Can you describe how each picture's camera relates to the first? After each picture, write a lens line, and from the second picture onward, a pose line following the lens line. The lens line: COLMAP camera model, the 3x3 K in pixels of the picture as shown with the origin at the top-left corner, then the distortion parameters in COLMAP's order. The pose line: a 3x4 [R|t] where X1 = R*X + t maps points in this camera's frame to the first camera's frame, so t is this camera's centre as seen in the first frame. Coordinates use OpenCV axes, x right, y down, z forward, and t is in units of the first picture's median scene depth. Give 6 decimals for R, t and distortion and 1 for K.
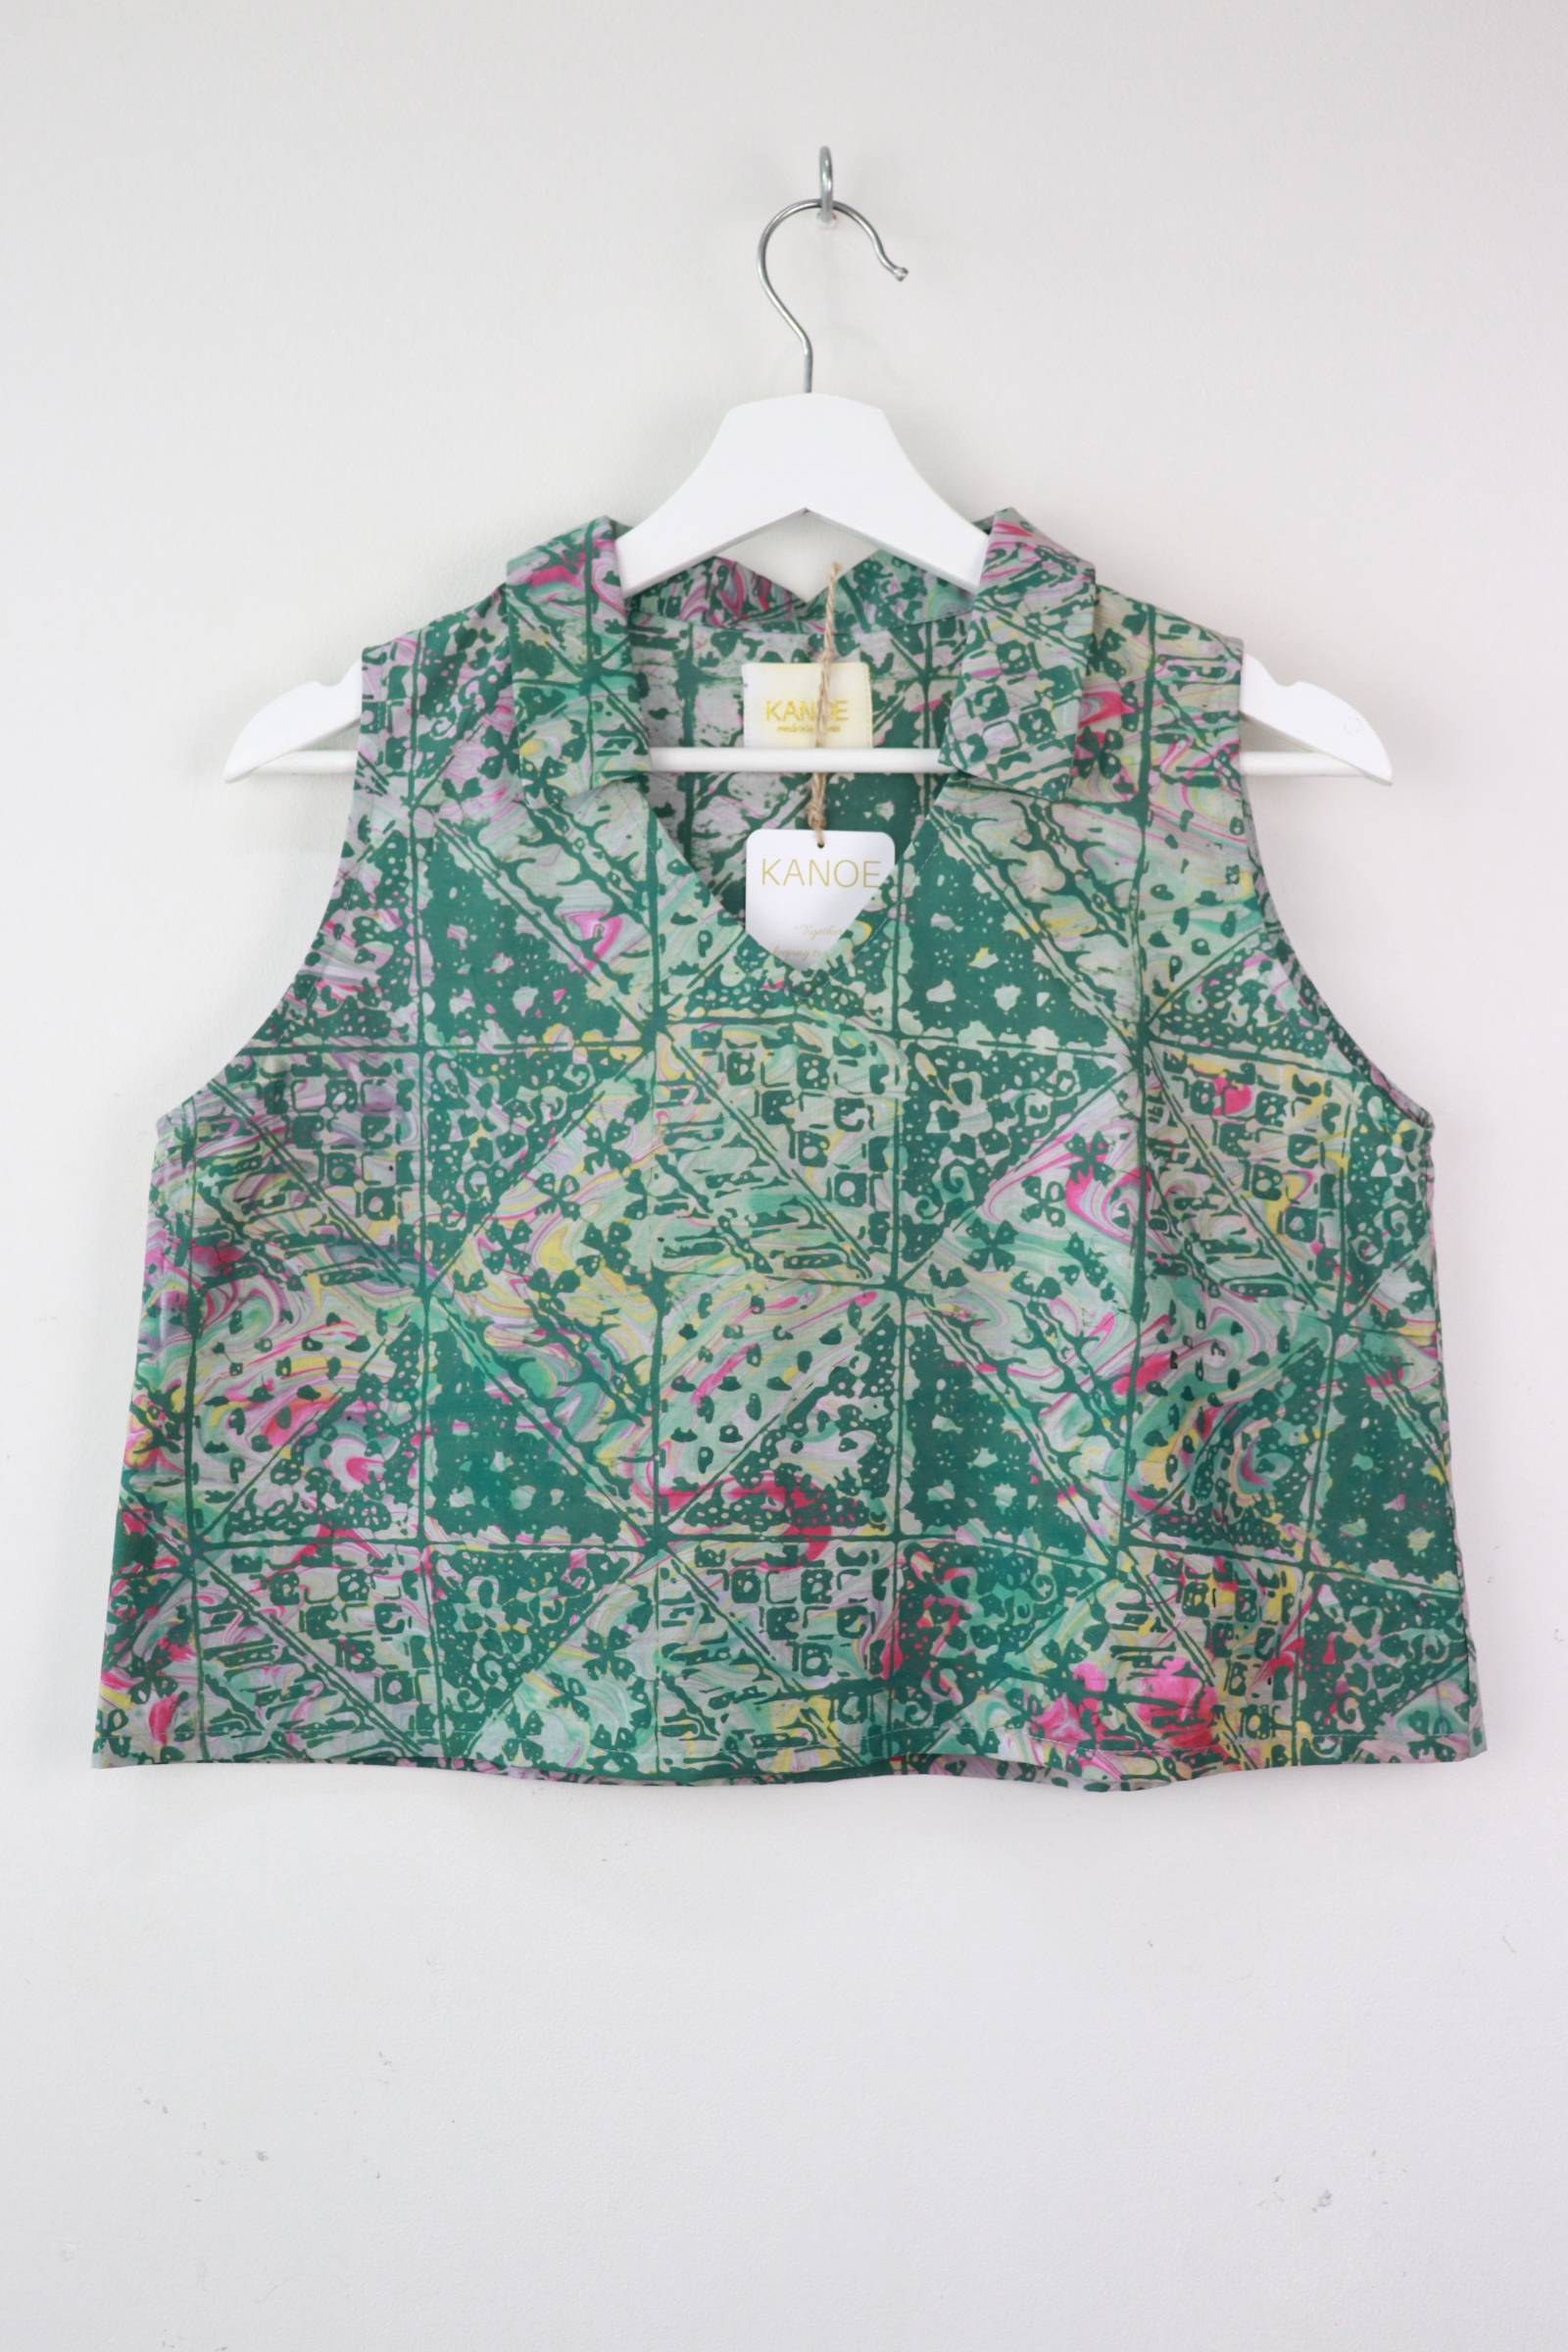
lens RADIAL K [[3522.6, 0, 801.9], [0, 3522.6, 1187.3], [0, 0, 1]] dist [-0.109420, 0.000000]
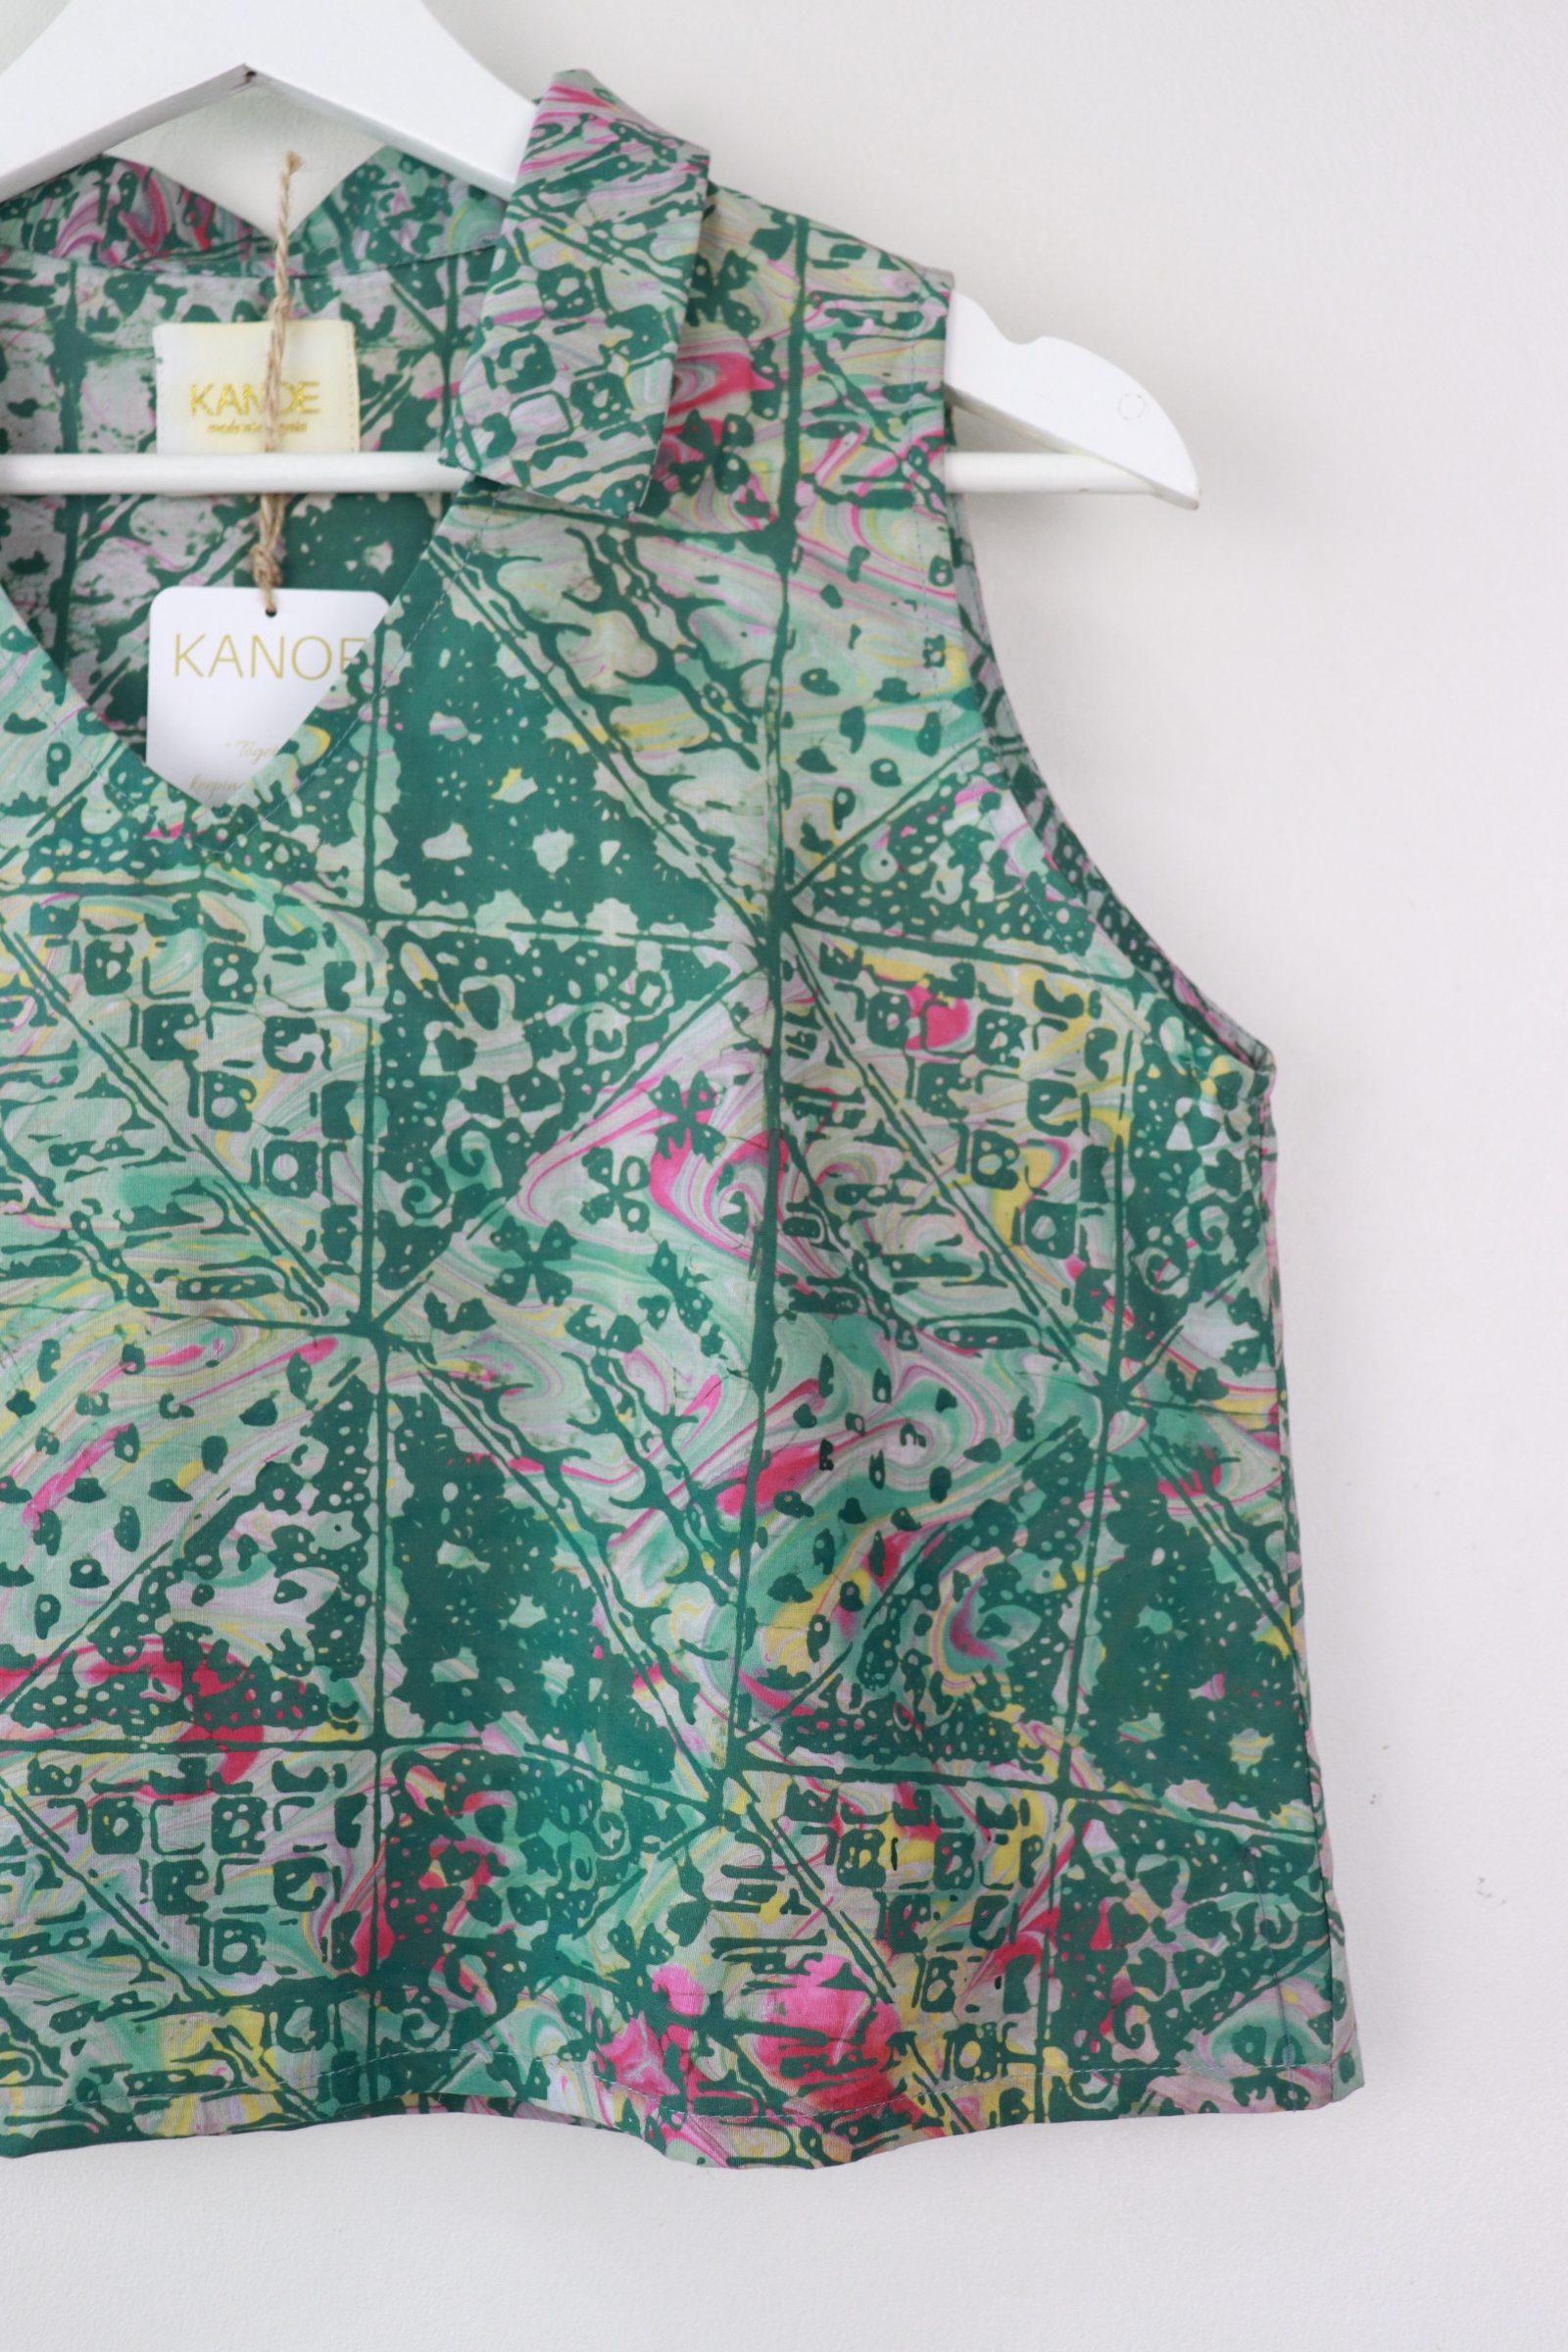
lens RADIAL K [[3522.6, 0, 751.6], [0, 3522.6, 1135.2], [0, 0, 1]] dist [-0.109420, 0.000000]
pose [[0.999882, 0.001339, -0.015291, 0.101174], [-0.001685, 0.999742, -0.022643, 0.008352], [0.015256, 0.022666, 0.999627, 0.397769]]
